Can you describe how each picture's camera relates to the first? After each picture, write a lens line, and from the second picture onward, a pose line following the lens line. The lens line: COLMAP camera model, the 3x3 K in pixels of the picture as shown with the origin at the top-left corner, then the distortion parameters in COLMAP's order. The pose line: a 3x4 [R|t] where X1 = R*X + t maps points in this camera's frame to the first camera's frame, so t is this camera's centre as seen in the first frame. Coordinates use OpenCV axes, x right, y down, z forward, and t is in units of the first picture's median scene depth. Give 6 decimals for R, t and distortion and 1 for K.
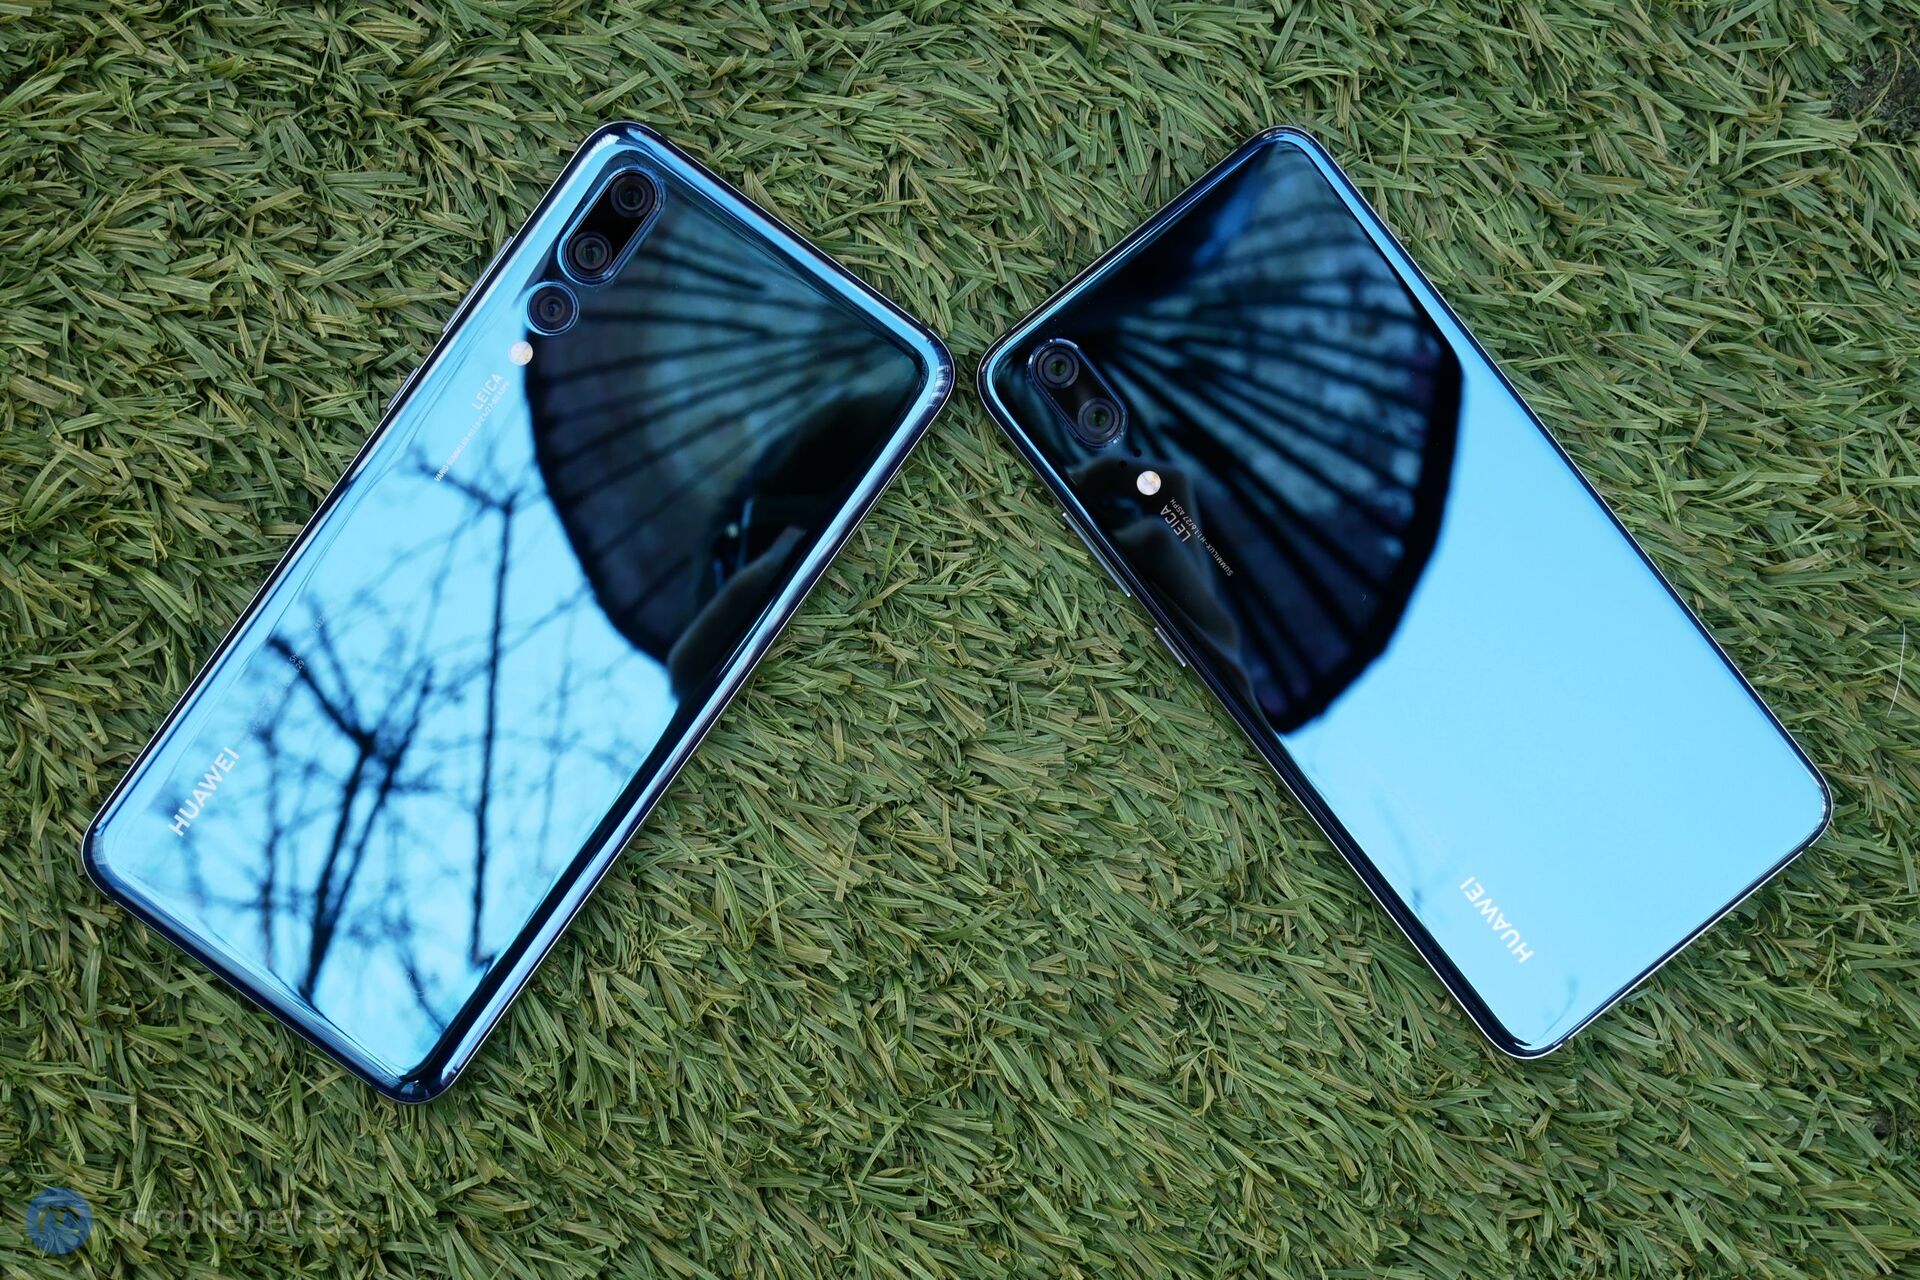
lens RADIAL K [[2708.3, 0, 957.9], [0, 2708.3, 659.5], [0, 0, 1]] dist [0.015854, 0.000000]
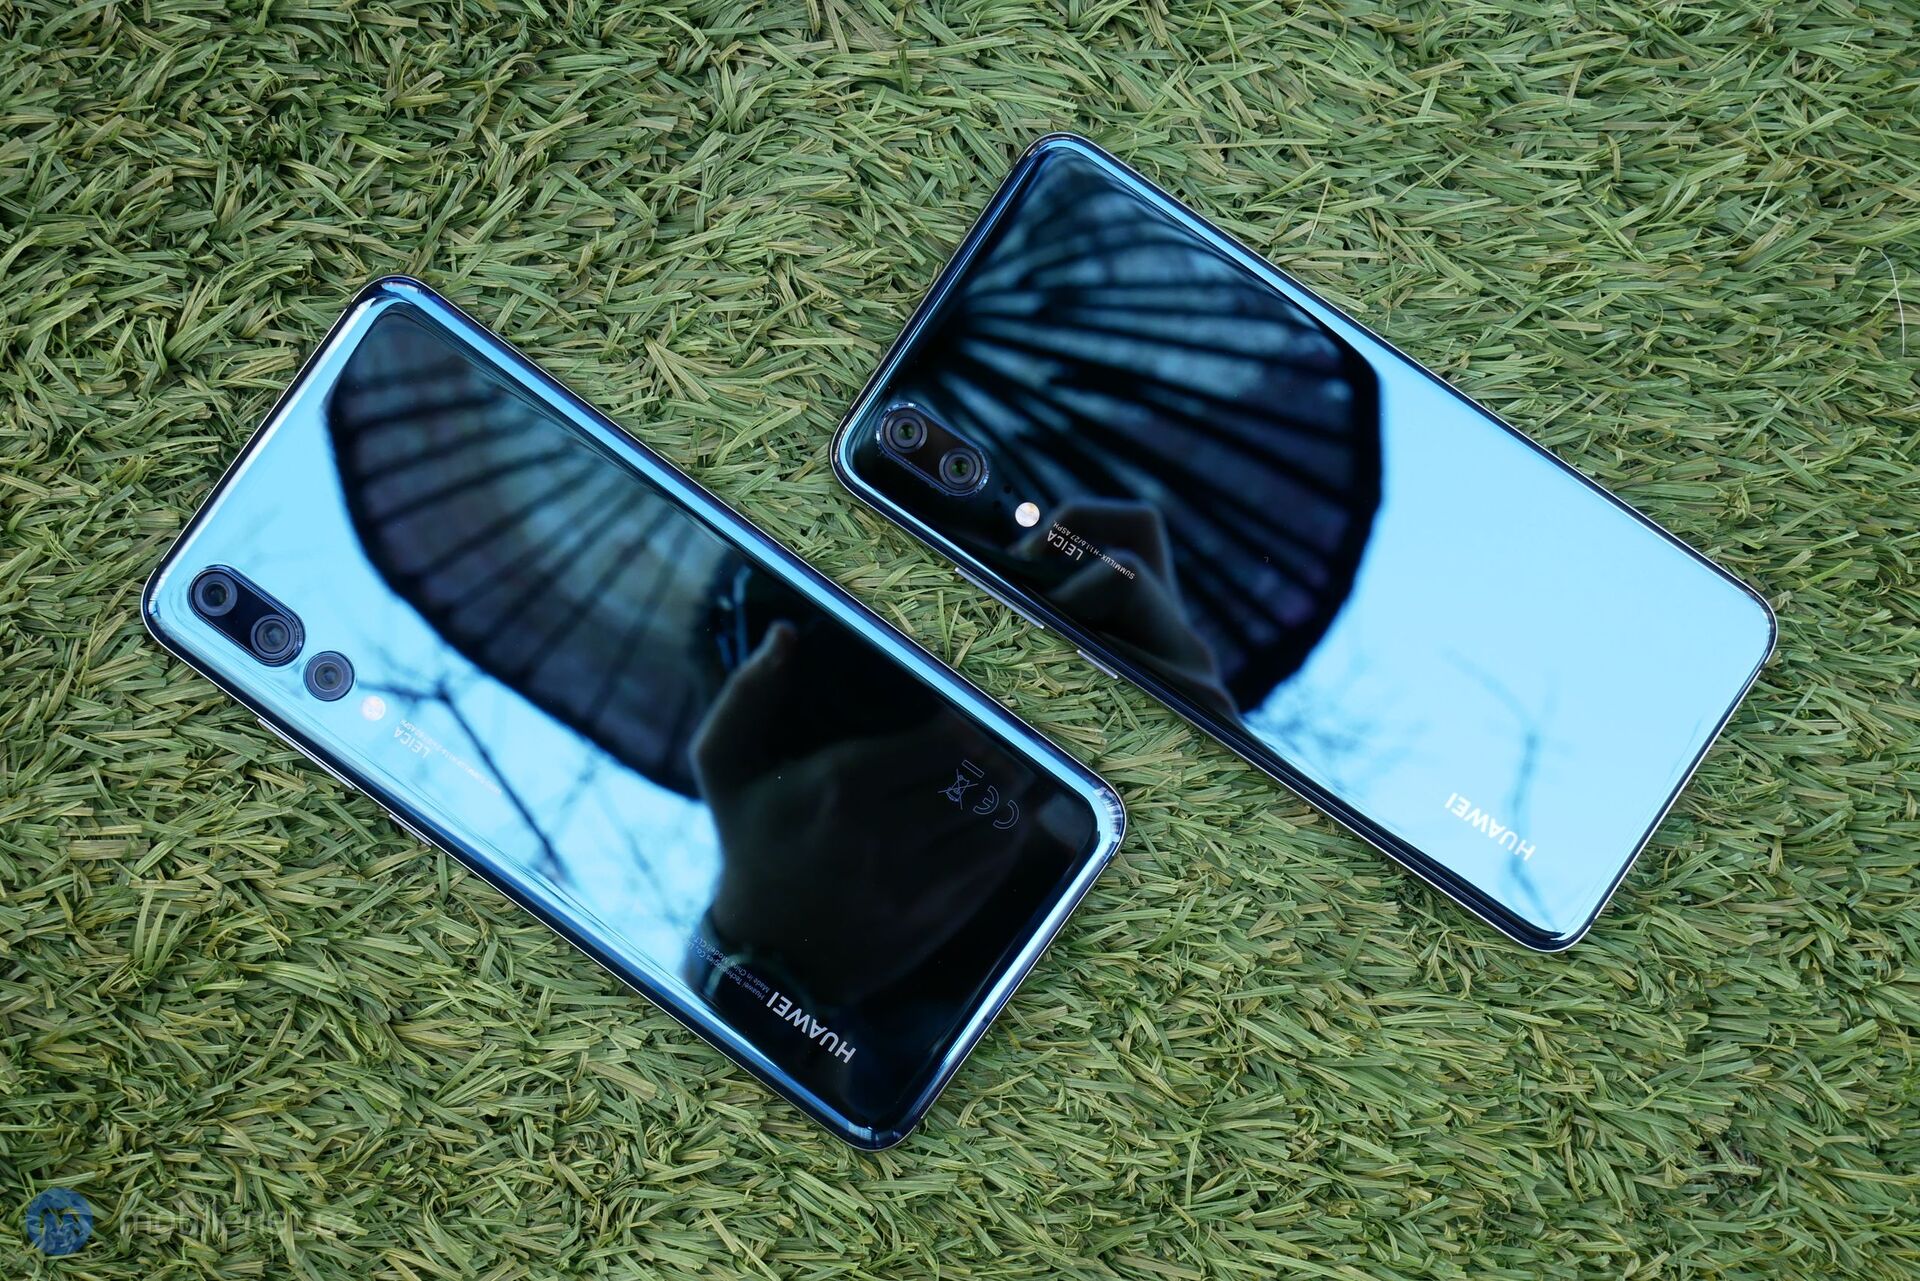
lens RADIAL K [[3060.9, 0, 985.5], [0, 3060.9, 680.1], [0, 0, 1]] dist [0.035849, 0.000000]
pose [[0.901405, -0.432744, 0.014233, -0.035713], [0.432854, 0.901446, -0.005755, -0.007114], [-0.010340, 0.011348, 0.999882, -0.129162]]
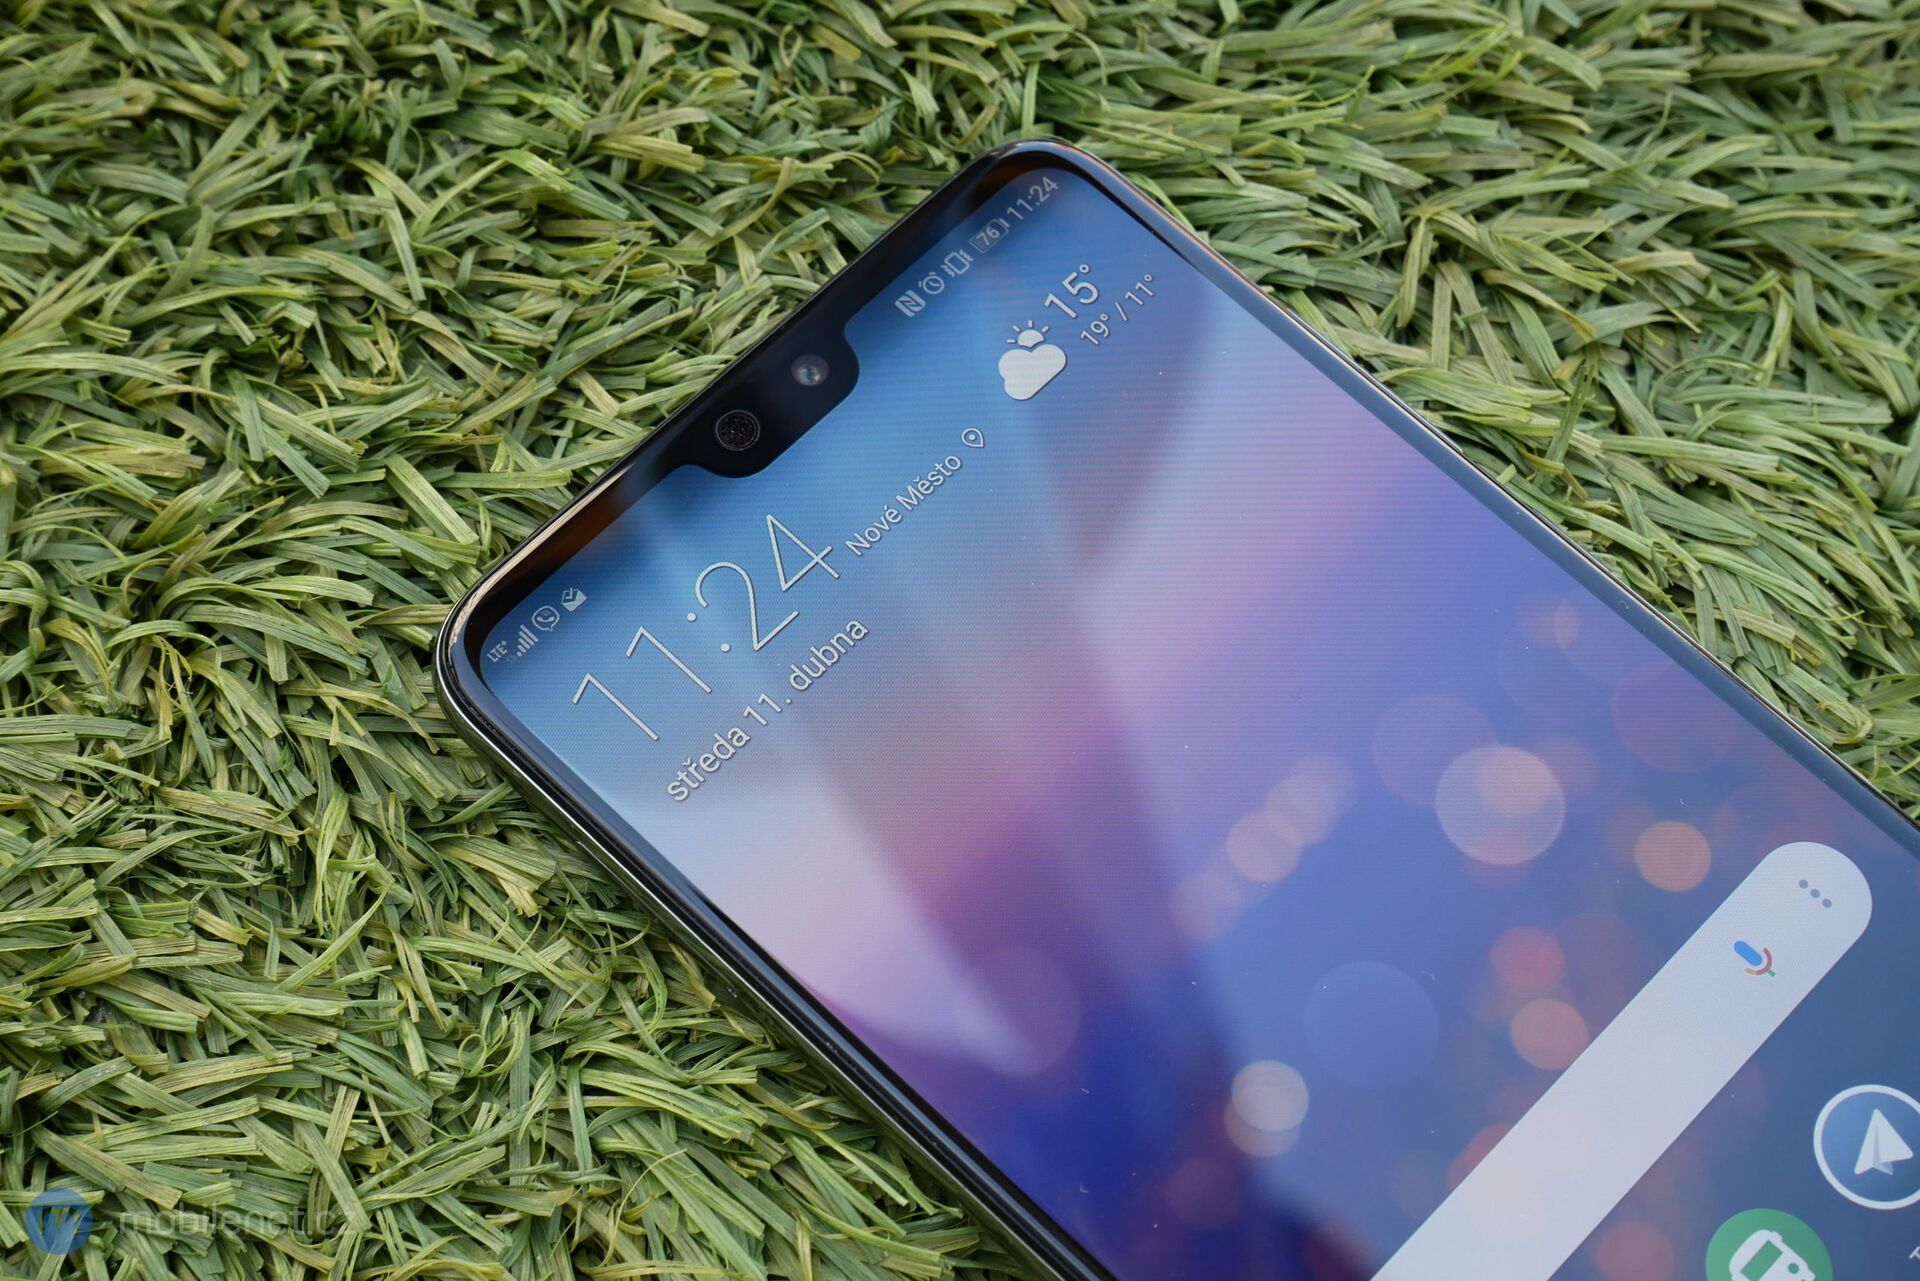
lens RADIAL K [[3633.4, 0, 972.8], [0, 3633.4, 622.2], [0, 0, 1]] dist [0.050947, 0.000000]
pose [[0.998457, -0.018920, 0.052215, -0.090882], [0.039871, 0.898684, -0.436780, 0.089475], [-0.038661, 0.438188, 0.898051, 0.414584]]
